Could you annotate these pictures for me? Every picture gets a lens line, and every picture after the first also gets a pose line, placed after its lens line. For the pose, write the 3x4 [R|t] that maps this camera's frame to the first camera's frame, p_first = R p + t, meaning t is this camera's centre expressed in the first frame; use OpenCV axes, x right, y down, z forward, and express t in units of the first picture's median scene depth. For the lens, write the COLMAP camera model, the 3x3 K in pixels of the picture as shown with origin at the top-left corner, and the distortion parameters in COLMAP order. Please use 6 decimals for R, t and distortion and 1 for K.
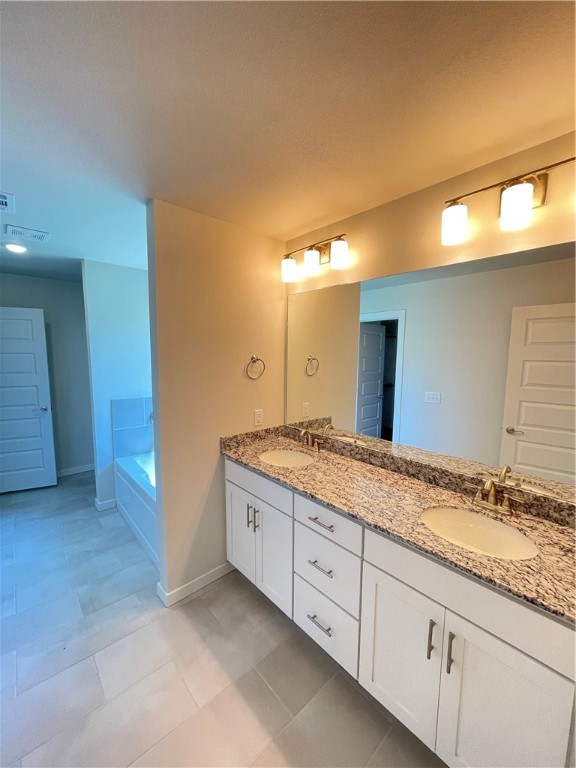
lens RADIAL K [[311.2, 0, 284.4], [0, 311.2, 385.6], [0, 0, 1]] dist [0.006557, 0.000404]
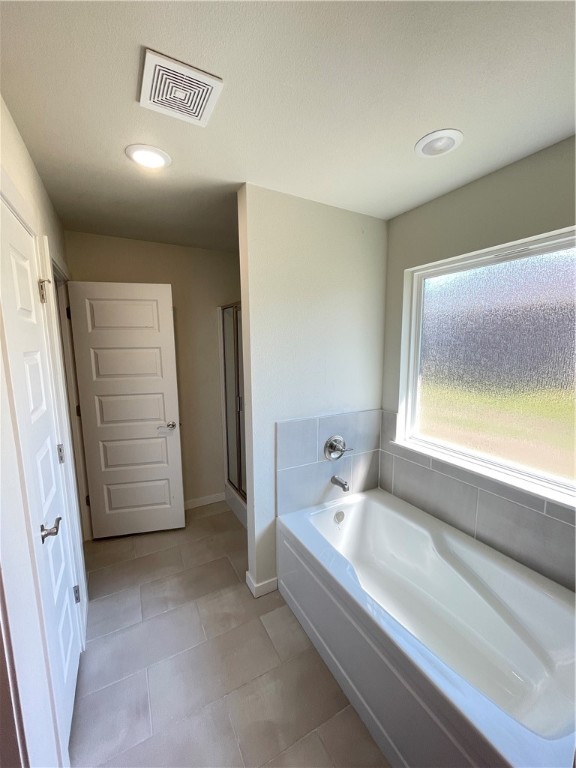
lens RADIAL K [[311.2, 0, 290.0], [0, 311.2, 384.1], [0, 0, 1]] dist [0.006557, 0.000404]
pose [[0.976138, 0.013882, -0.216706, -0.355593], [-0.008187, 0.999598, 0.027154, -0.041787], [0.216995, -0.024732, 0.975859, 0.369581]]
